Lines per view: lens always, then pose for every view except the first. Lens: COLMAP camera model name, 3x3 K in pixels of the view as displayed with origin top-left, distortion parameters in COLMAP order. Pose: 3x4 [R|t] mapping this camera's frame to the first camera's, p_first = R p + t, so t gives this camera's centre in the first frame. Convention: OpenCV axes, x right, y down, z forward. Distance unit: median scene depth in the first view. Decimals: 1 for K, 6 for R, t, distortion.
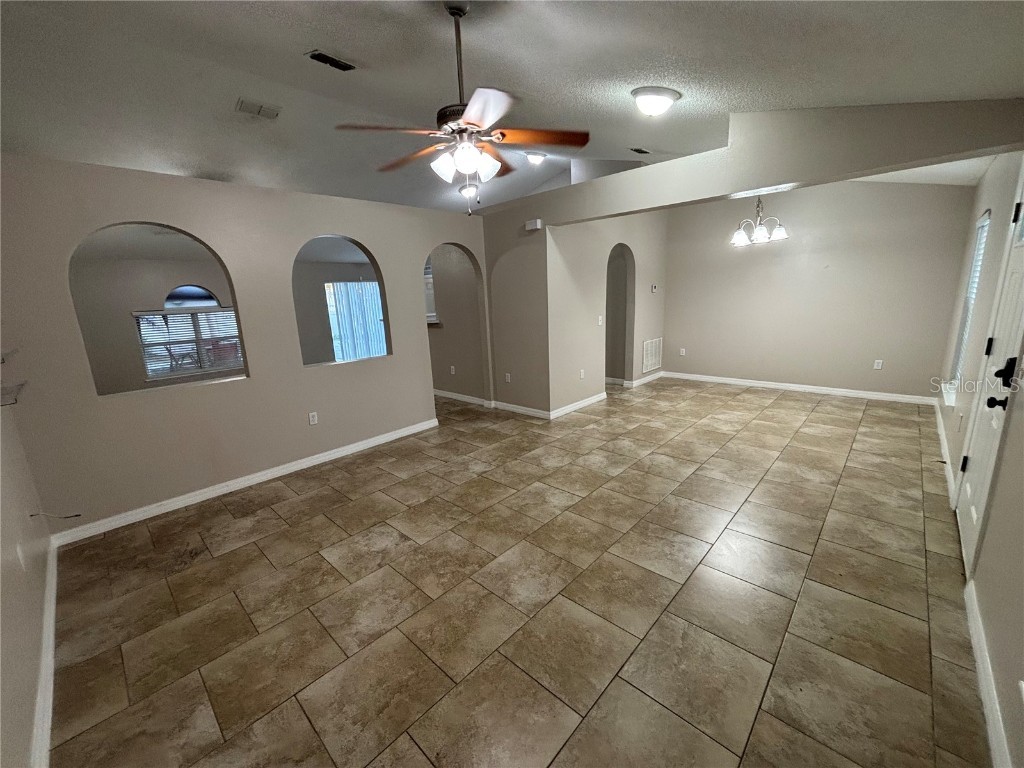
lens RADIAL K [[415.6, 0, 512.0], [0, 415.6, 384.0], [0, 0, 1]] dist [-0.001249, 0.014338]
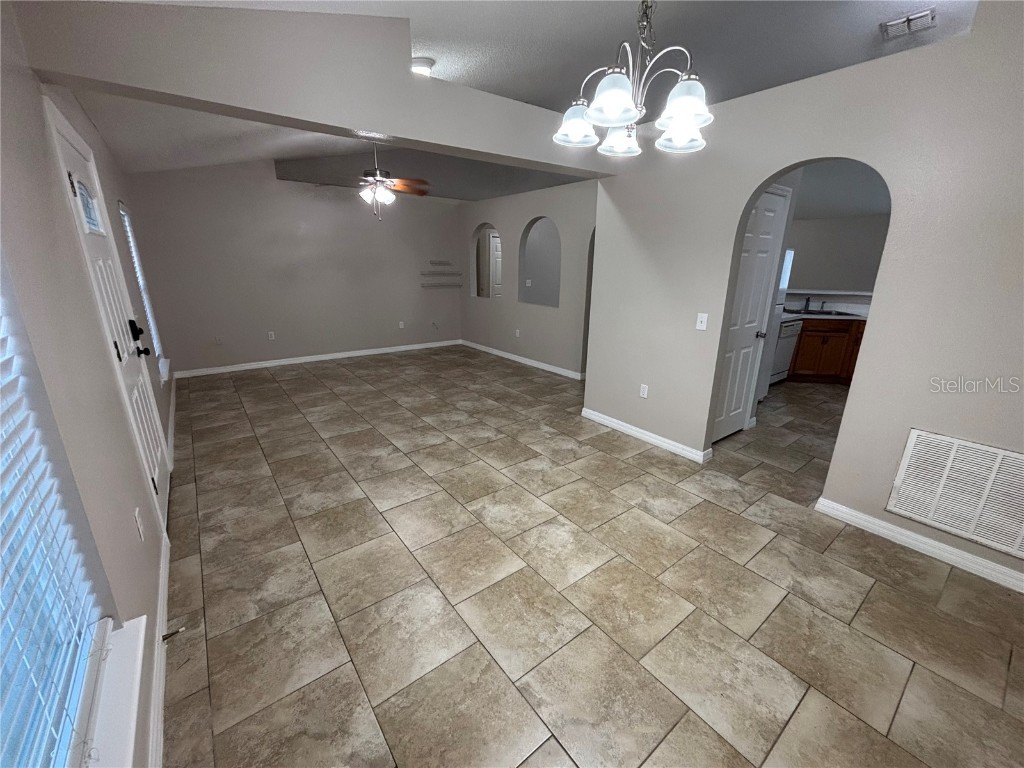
lens RADIAL K [[409.1, 0, 512.0], [0, 409.1, 384.0], [0, 0, 1]] dist [-0.000764, 0.000013]
pose [[-0.159870, 0.316087, -0.935164, 1.164957], [-0.224890, 0.910774, 0.346289, -0.307428], [0.961180, 0.265670, -0.074521, 1.192331]]
